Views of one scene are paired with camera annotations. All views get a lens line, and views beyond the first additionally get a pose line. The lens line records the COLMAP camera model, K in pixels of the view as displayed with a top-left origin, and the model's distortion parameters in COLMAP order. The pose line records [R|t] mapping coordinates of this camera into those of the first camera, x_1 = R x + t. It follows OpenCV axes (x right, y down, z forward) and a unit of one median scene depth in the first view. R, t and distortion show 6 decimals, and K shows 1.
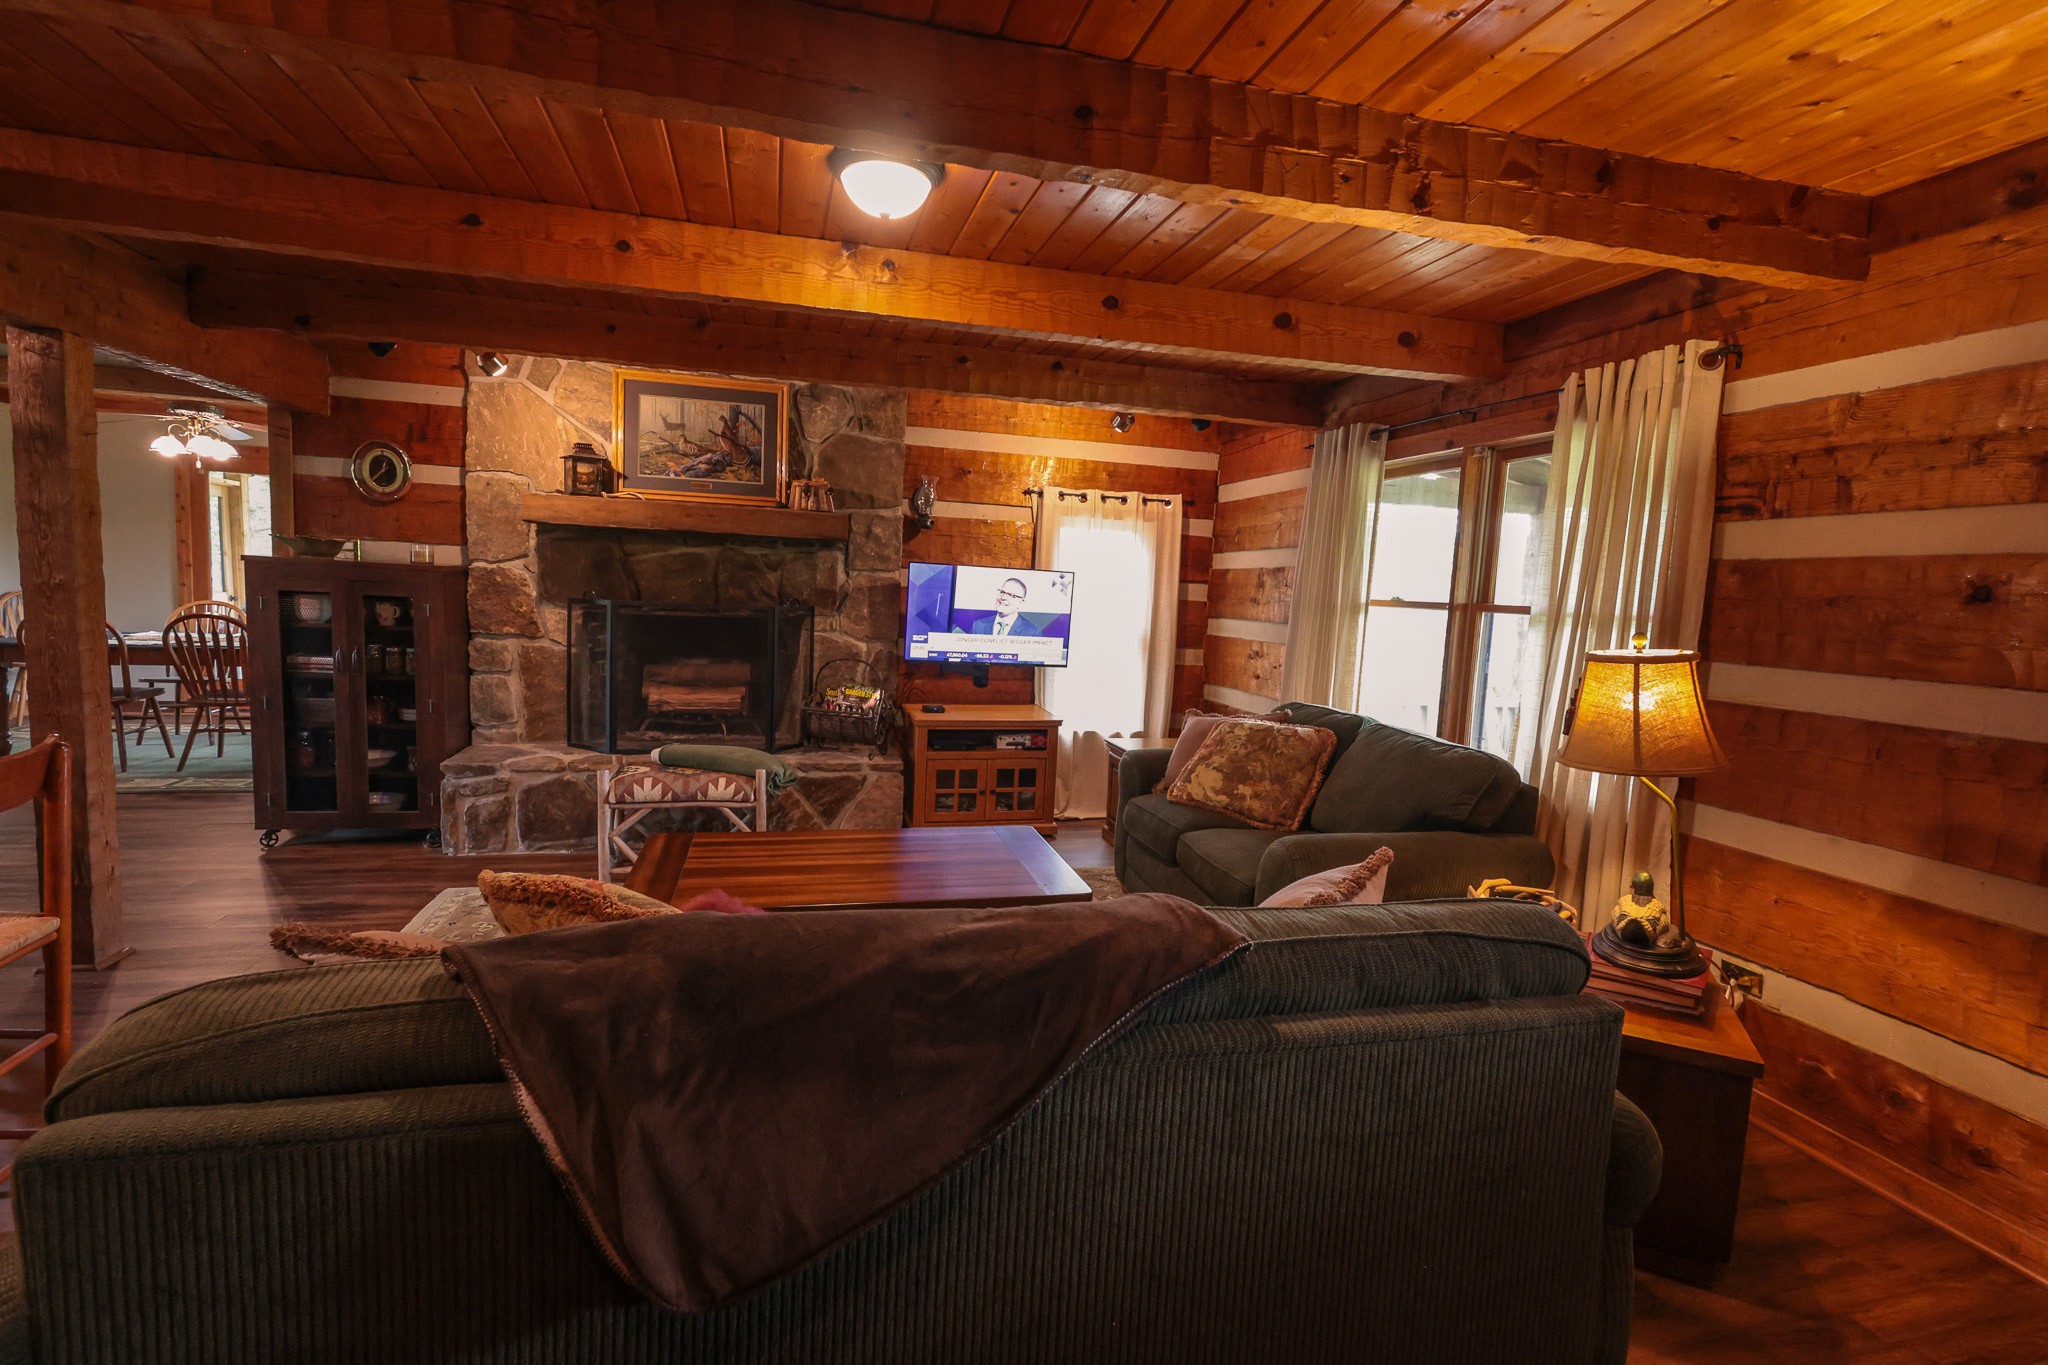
lens RADIAL K [[944.0, 0, 1020.5], [0, 944.0, 684.9], [0, 0, 1]] dist [0.001682, 0.000485]
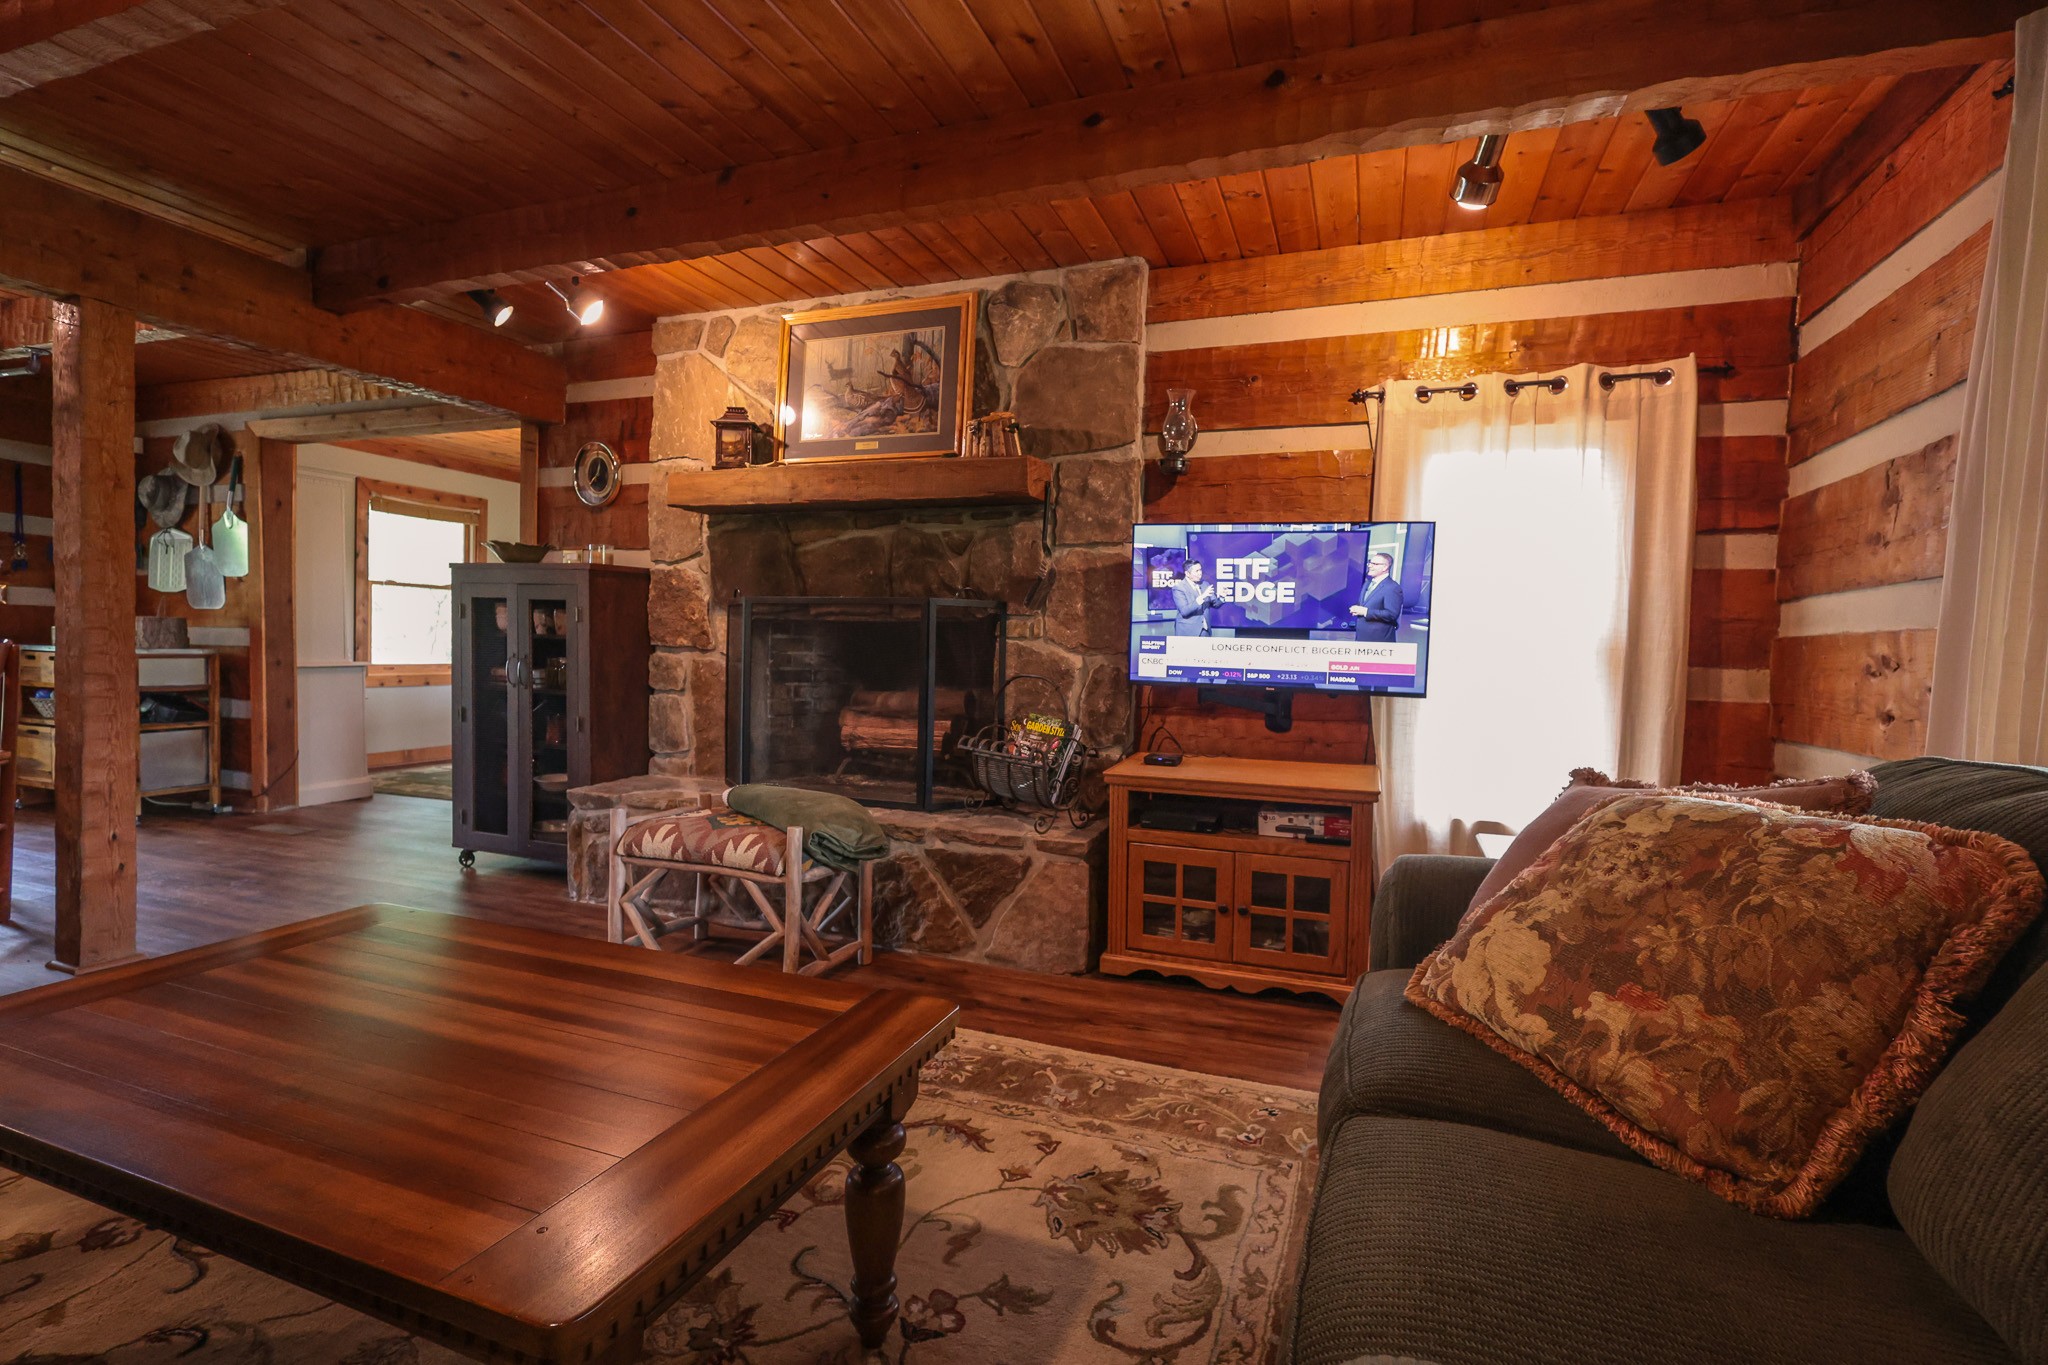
lens RADIAL K [[944.0, 0, 1022.7], [0, 944.0, 682.2], [0, 0, 1]] dist [0.001682, 0.000485]
pose [[0.816055, -0.005391, -0.577949, 0.192561], [-0.047479, 0.995952, -0.076329, 0.027586], [0.576021, 0.089729, 0.812496, 0.468693]]
